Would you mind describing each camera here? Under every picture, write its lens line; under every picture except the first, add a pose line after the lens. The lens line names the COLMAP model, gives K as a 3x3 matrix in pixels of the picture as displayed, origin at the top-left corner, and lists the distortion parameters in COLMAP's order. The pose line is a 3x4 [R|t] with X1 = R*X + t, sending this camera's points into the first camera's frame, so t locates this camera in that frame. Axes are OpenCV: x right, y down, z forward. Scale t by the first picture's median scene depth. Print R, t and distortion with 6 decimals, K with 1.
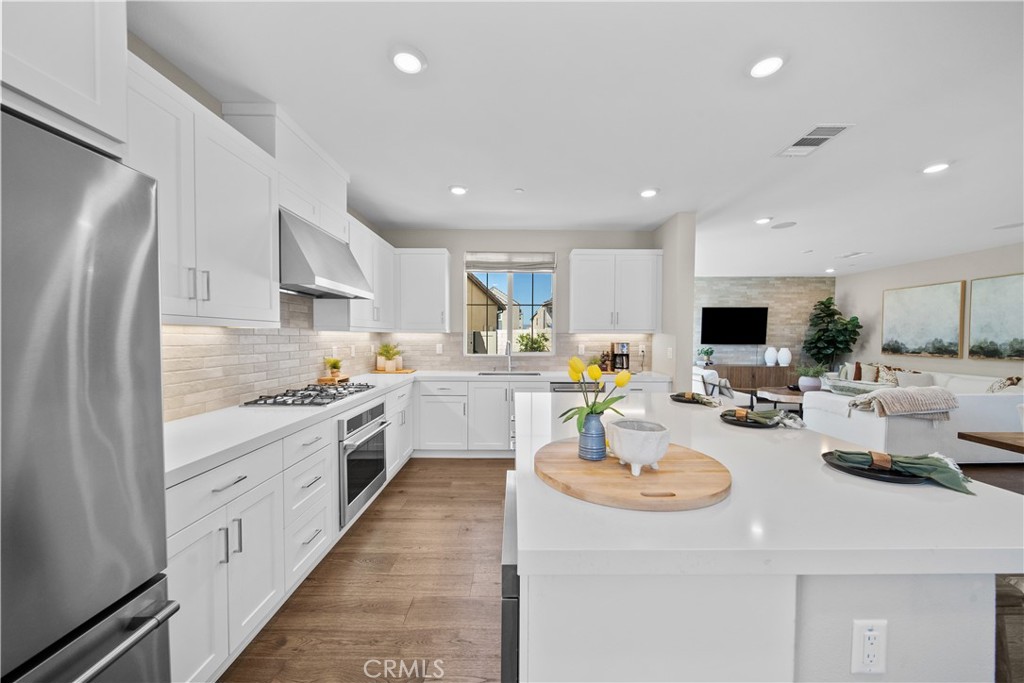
lens RADIAL K [[364.1, 0, 517.2], [0, 364.1, 348.0], [0, 0, 1]] dist [-0.000690, -0.000795]
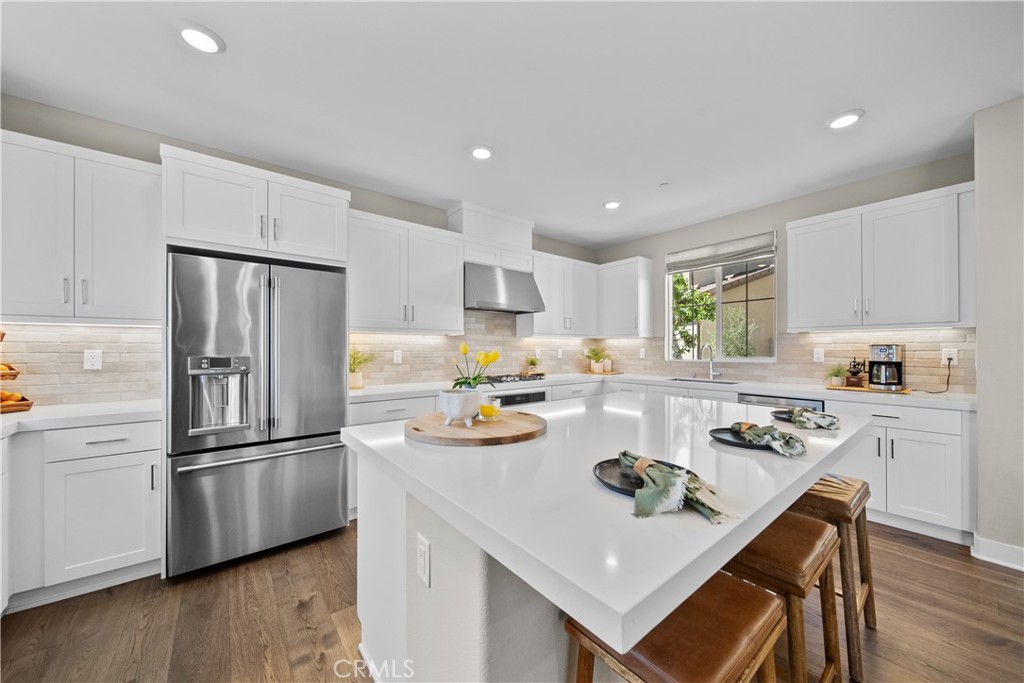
lens RADIAL K [[364.1, 0, 512.7], [0, 364.1, 349.1], [0, 0, 1]] dist [-0.000690, -0.000795]
pose [[0.616157, -0.004809, -0.787608, 0.443033], [-0.019897, 0.999567, -0.021668, 0.023609], [0.787372, 0.029022, 0.615795, 0.093735]]
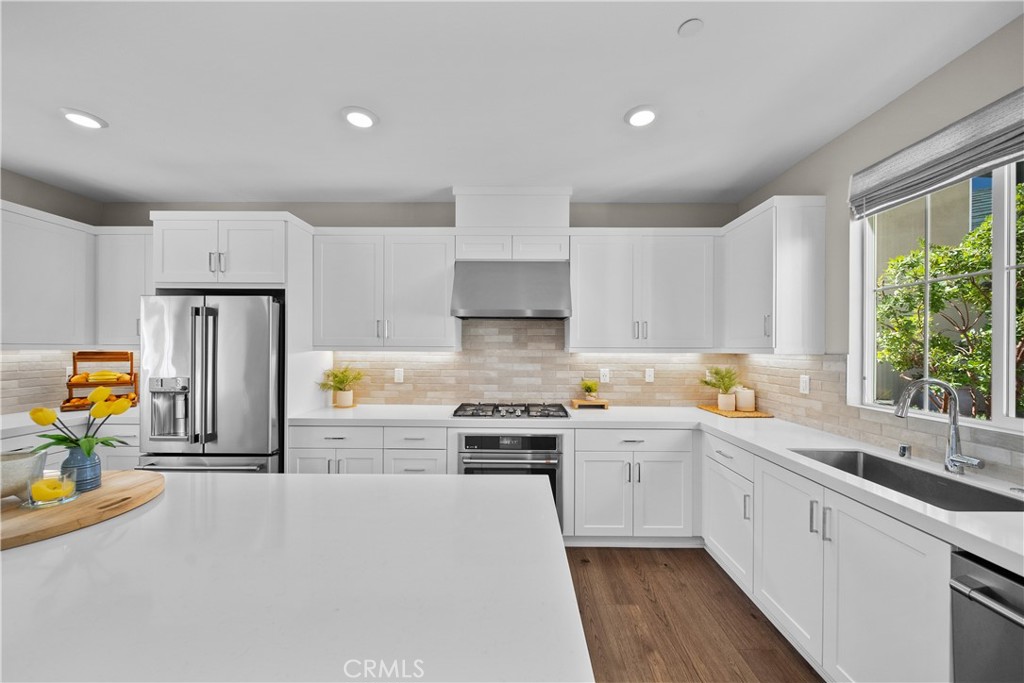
lens RADIAL K [[364.1, 0, 514.1], [0, 364.1, 347.2], [0, 0, 1]] dist [-0.000690, -0.000795]
pose [[-0.024132, -0.007086, -0.999684, 0.381235], [-0.035233, 0.999360, -0.006234, -0.039649], [0.999088, 0.035072, -0.024366, 0.711521]]
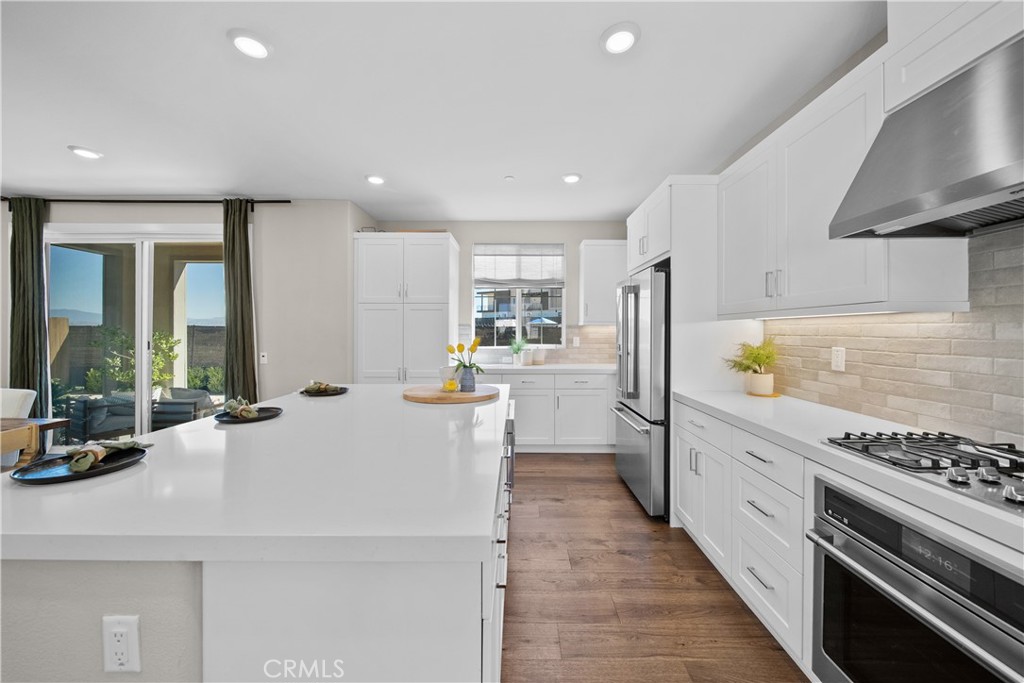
lens RADIAL K [[364.1, 0, 517.3], [0, 364.1, 331.7], [0, 0, 1]] dist [-0.000690, -0.000795]
pose [[-0.999903, -0.008643, 0.010898, -0.020312], [-0.008310, 0.999508, 0.030240, -0.019030], [-0.011154, 0.030147, -0.999483, 0.927002]]
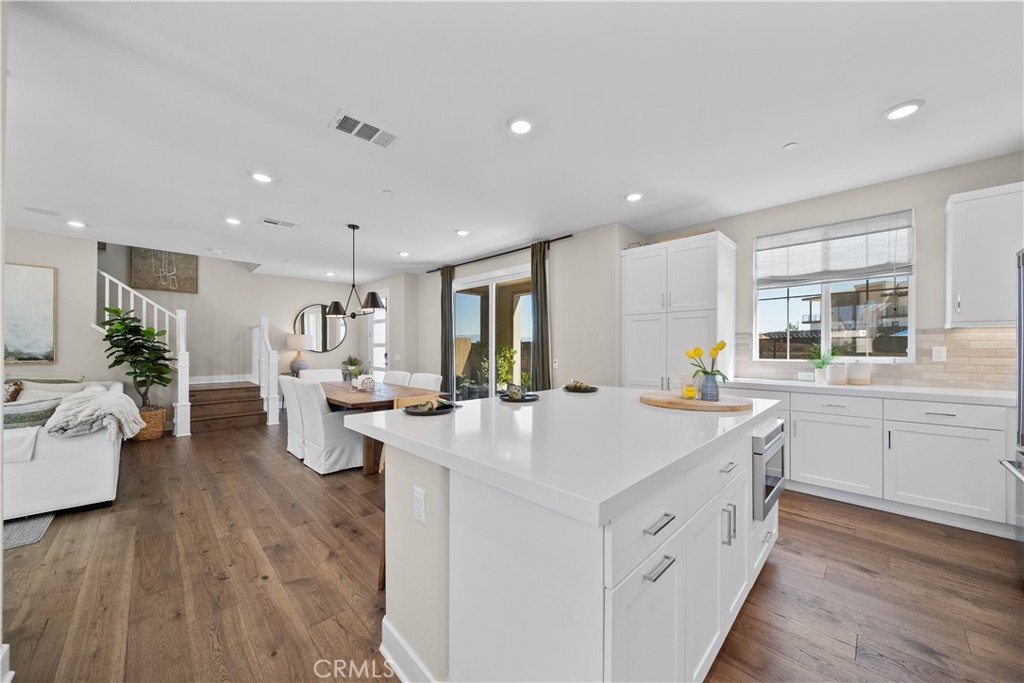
lens RADIAL K [[364.1, 0, 522.6], [0, 364.1, 346.5], [0, 0, 1]] dist [-0.000690, -0.000795]
pose [[-0.708982, -0.002370, 0.705222, -0.118332], [0.017254, 0.999637, 0.020705, 0.001282], [-0.705015, 0.026847, -0.708684, 0.911543]]
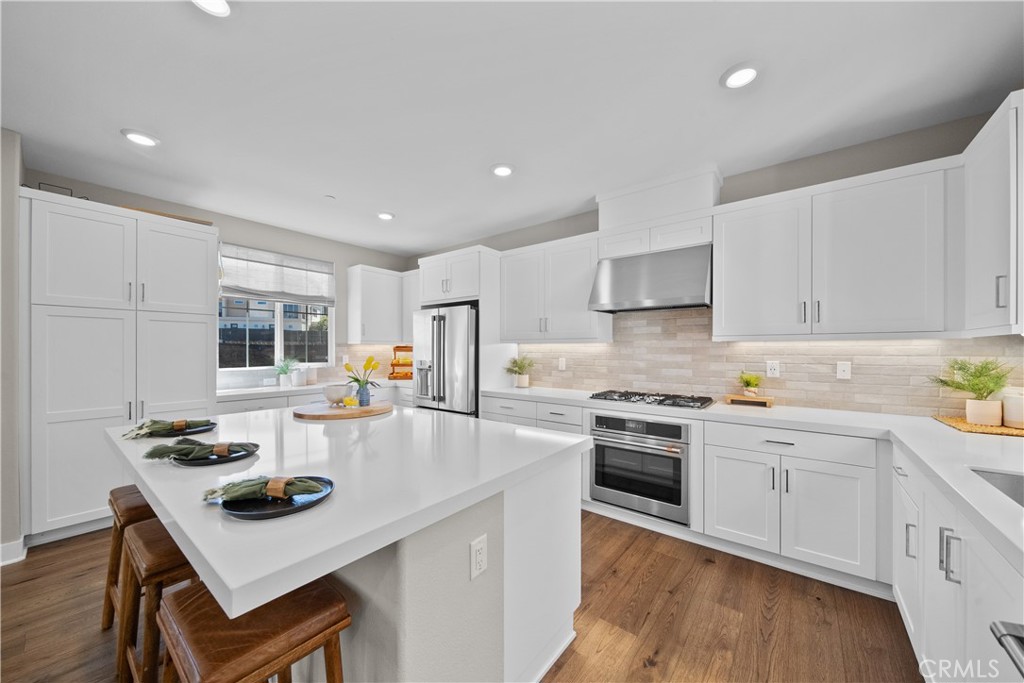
lens RADIAL K [[364.1, 0, 511.5], [0, 364.1, 350.2], [0, 0, 1]] dist [-0.000690, -0.000795]
pose [[-0.626696, -0.006521, -0.779236, 0.413096], [-0.029619, 0.999442, 0.015457, -0.019877], [0.778700, 0.032767, -0.626540, 0.944627]]
